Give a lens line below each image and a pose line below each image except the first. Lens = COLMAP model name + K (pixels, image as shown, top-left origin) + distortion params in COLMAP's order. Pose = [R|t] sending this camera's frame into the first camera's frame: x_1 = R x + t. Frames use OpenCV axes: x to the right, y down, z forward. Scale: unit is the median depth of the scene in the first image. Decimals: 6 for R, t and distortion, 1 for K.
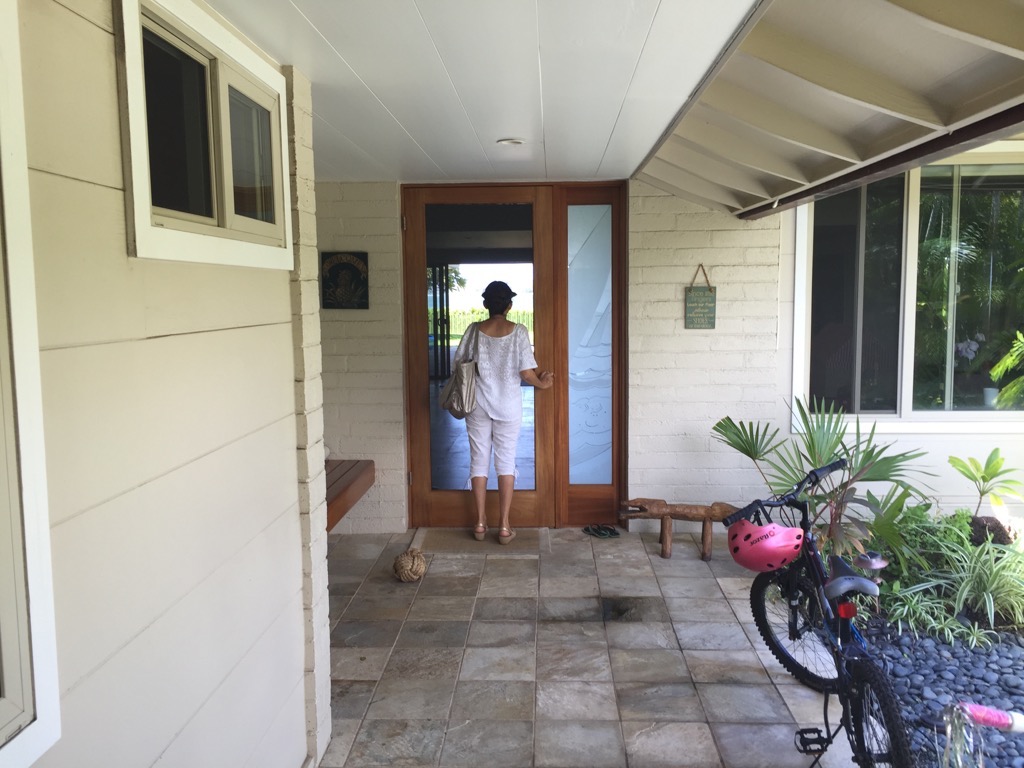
lens RADIAL K [[872.0, 0, 511.8], [0, 872.0, 387.6], [0, 0, 1]] dist [0.055563, -0.060843]
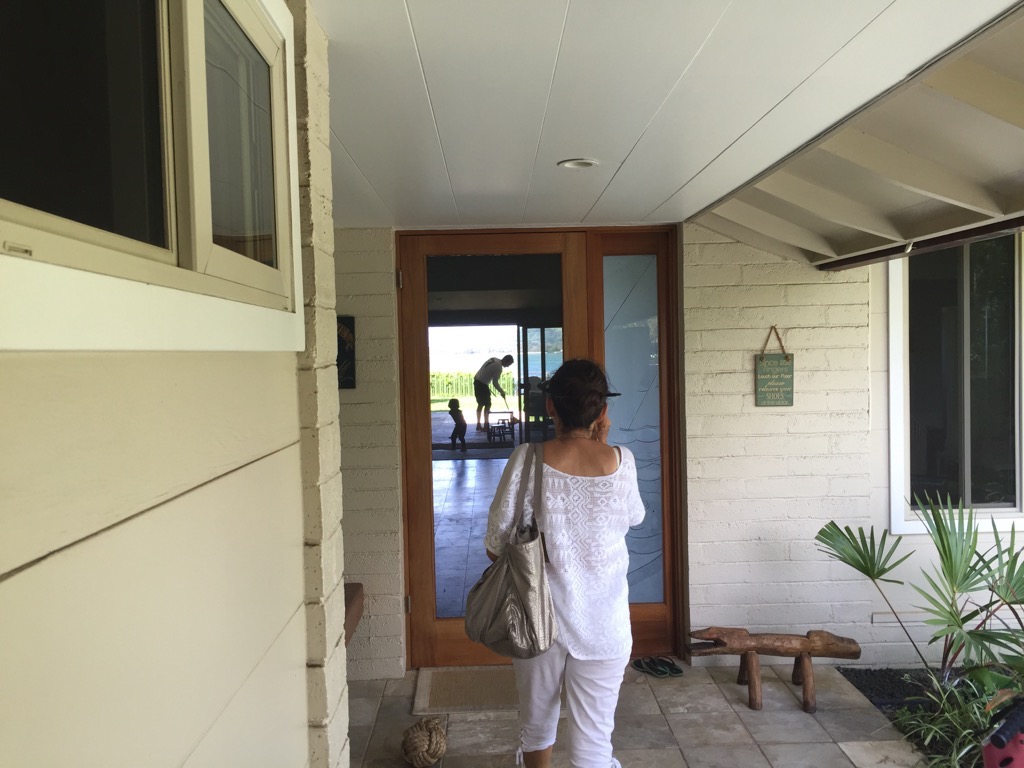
lens RADIAL K [[872.0, 0, 513.3], [0, 872.0, 381.4], [0, 0, 1]] dist [0.055563, -0.060843]
pose [[0.997558, -0.016605, 0.067837, -0.080324], [0.021706, 0.996935, -0.075165, -0.036129], [-0.066381, 0.076454, 0.994861, 0.224659]]
